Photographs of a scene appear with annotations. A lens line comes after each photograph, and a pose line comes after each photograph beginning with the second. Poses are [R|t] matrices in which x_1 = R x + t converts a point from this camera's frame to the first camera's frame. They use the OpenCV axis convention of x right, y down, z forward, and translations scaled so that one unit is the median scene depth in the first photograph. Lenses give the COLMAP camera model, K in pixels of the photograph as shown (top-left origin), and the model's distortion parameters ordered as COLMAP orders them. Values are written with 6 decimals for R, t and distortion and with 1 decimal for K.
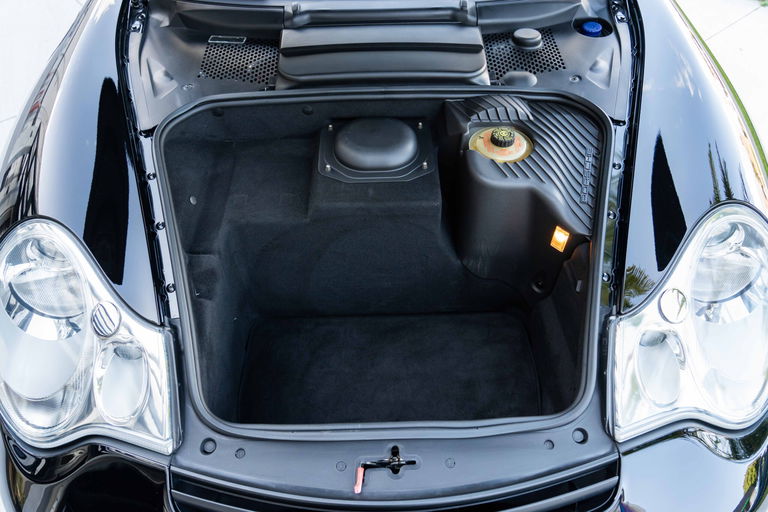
lens RADIAL K [[572.1, 0, 384.5], [0, 572.1, 256.8], [0, 0, 1]] dist [-0.008200, -0.000263]
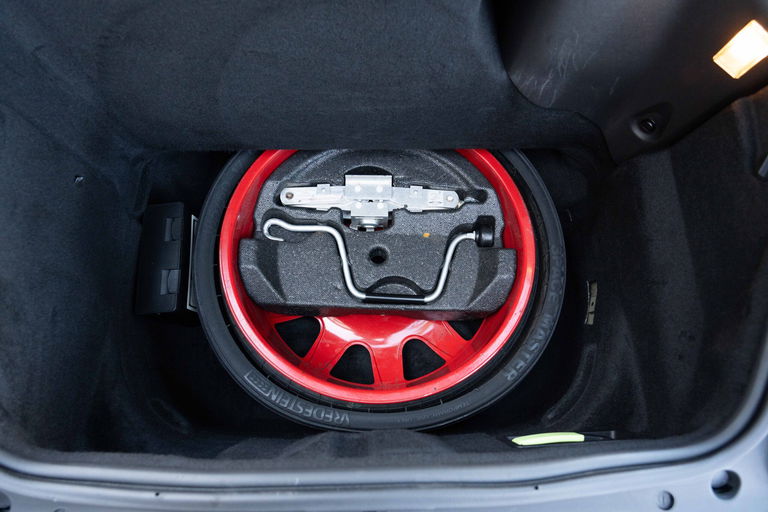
lens RADIAL K [[511.5, 0, 385.8], [0, 511.5, 254.2], [0, 0, 1]] dist [-0.021996, 0.011510]
pose [[0.999183, 0.013086, 0.038233, 0.008648], [-0.029653, 0.880201, 0.473673, -0.063871], [-0.027454, -0.474420, 0.879870, 0.529218]]
